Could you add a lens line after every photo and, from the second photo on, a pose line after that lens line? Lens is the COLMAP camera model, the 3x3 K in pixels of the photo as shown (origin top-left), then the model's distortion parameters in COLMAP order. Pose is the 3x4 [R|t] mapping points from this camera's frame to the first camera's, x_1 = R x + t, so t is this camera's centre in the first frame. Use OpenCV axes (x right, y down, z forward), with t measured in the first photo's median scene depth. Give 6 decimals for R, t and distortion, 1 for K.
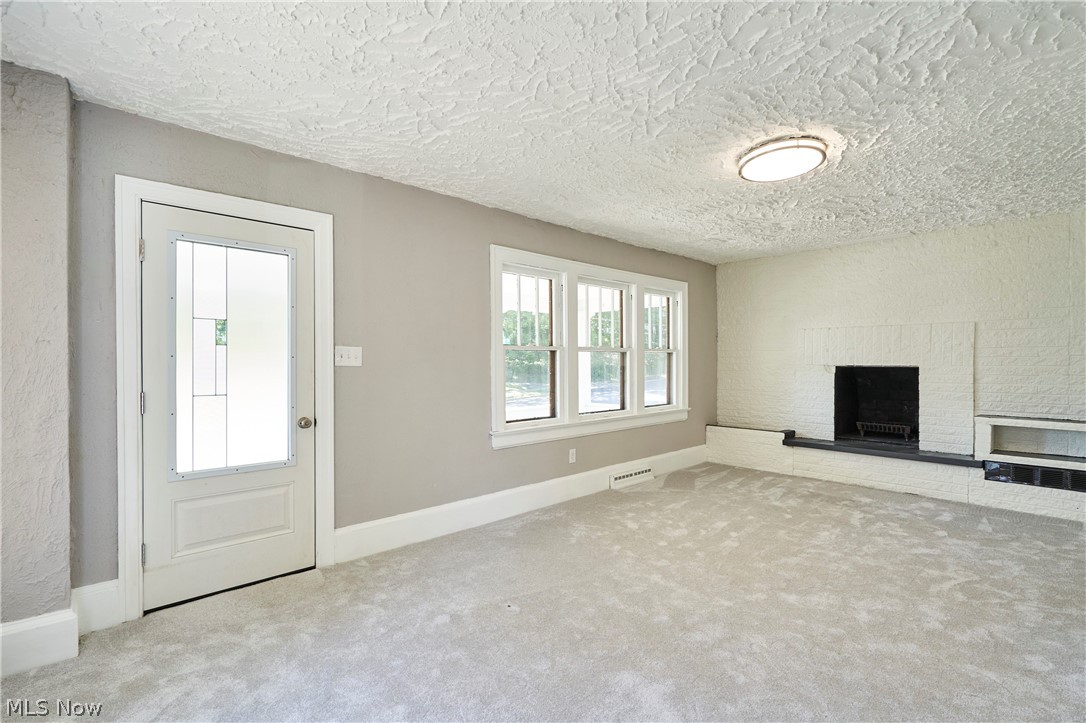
lens RADIAL K [[504.5, 0, 543.6], [0, 504.5, 365.7], [0, 0, 1]] dist [-0.000157, 0.000060]
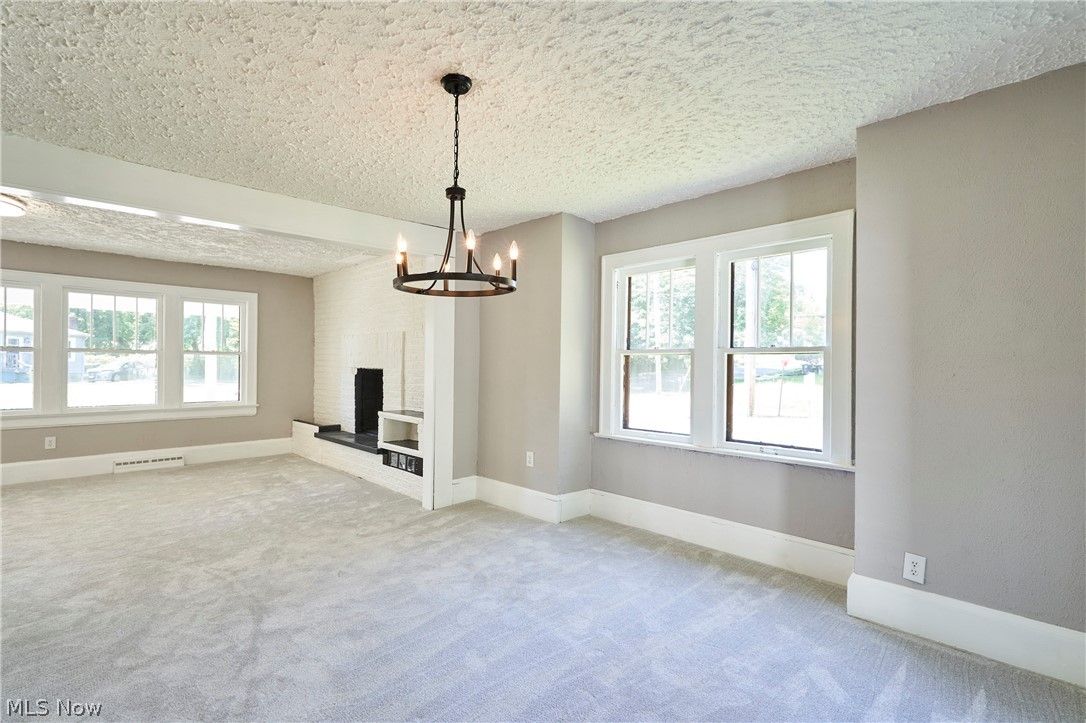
lens RADIAL K [[504.5, 0, 543.6], [0, 504.5, 365.7], [0, 0, 1]] dist [-0.000157, 0.000060]
pose [[0.999390, 0.012221, 0.032711, 1.202717], [-0.011922, 0.999885, -0.009330, 0.000528], [-0.032821, 0.008934, 0.999421, -0.197660]]
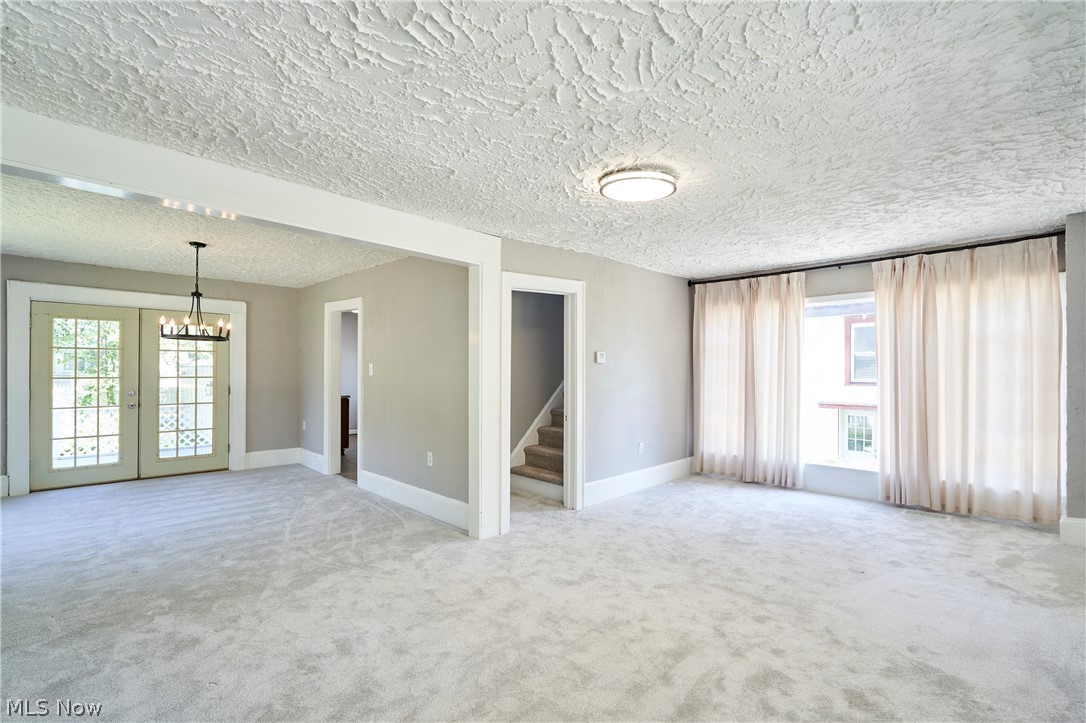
lens RADIAL K [[504.5, 0, 543.6], [0, 504.5, 365.7], [0, 0, 1]] dist [-0.000157, 0.000060]
pose [[-0.999600, -0.000365, -0.028273, 0.453282], [-0.000251, 0.999992, -0.004022, -0.018446], [0.028274, -0.004014, -0.999592, 1.337589]]
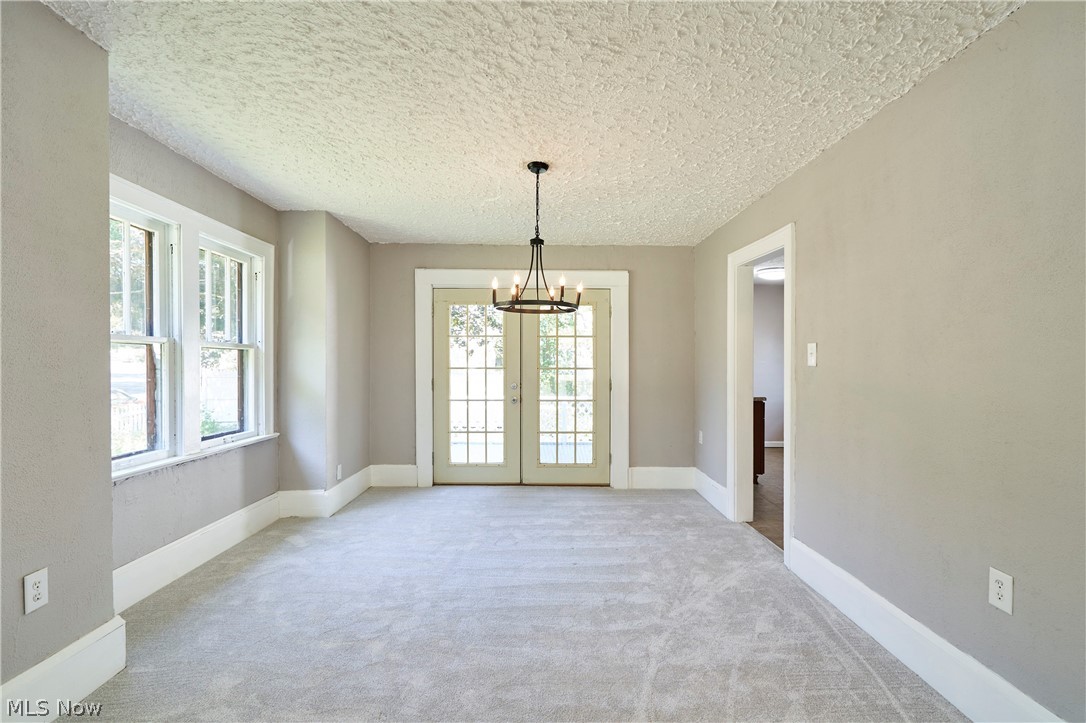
lens RADIAL K [[504.5, 0, 543.6], [0, 504.5, 365.7], [0, 0, 1]] dist [-0.000157, 0.000060]
pose [[-0.736311, -0.000458, 0.676643, 0.661870], [0.002924, 0.999988, 0.003859, -0.002344], [-0.676637, 0.004820, -0.736301, 0.785732]]
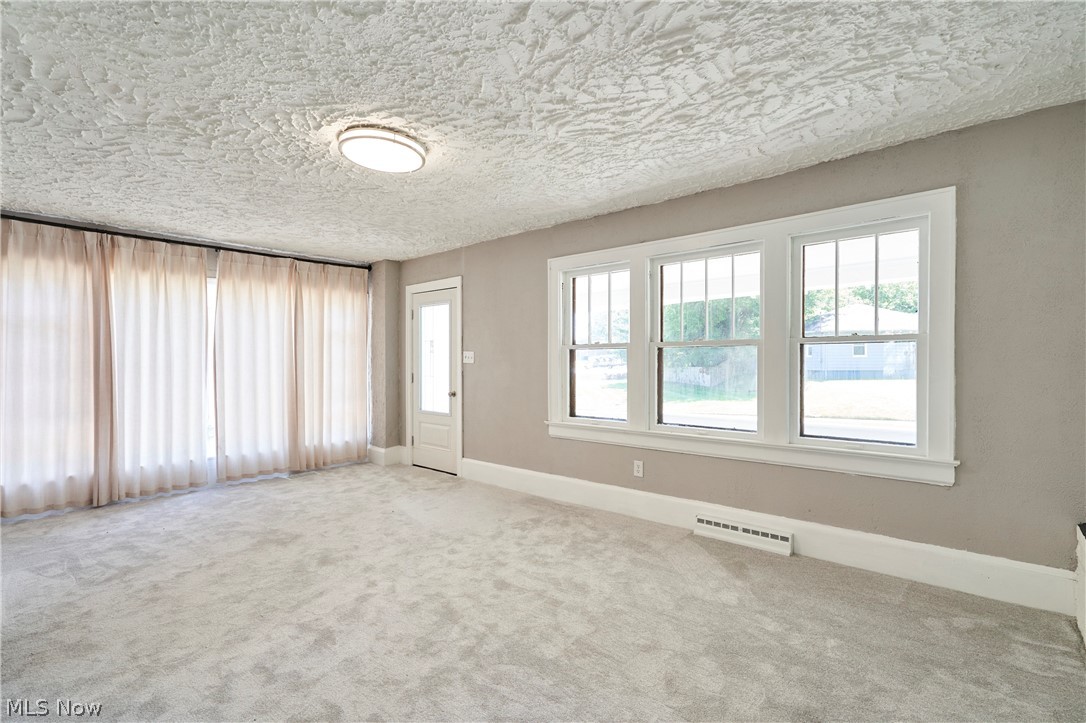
lens RADIAL K [[504.5, 0, 543.6], [0, 504.5, 365.7], [0, 0, 1]] dist [-0.000157, 0.000060]
pose [[0.099319, 0.013355, -0.994966, 0.952247], [-0.003249, 0.999909, 0.013097, -0.009655], [0.995050, 0.001932, 0.099354, 0.791709]]
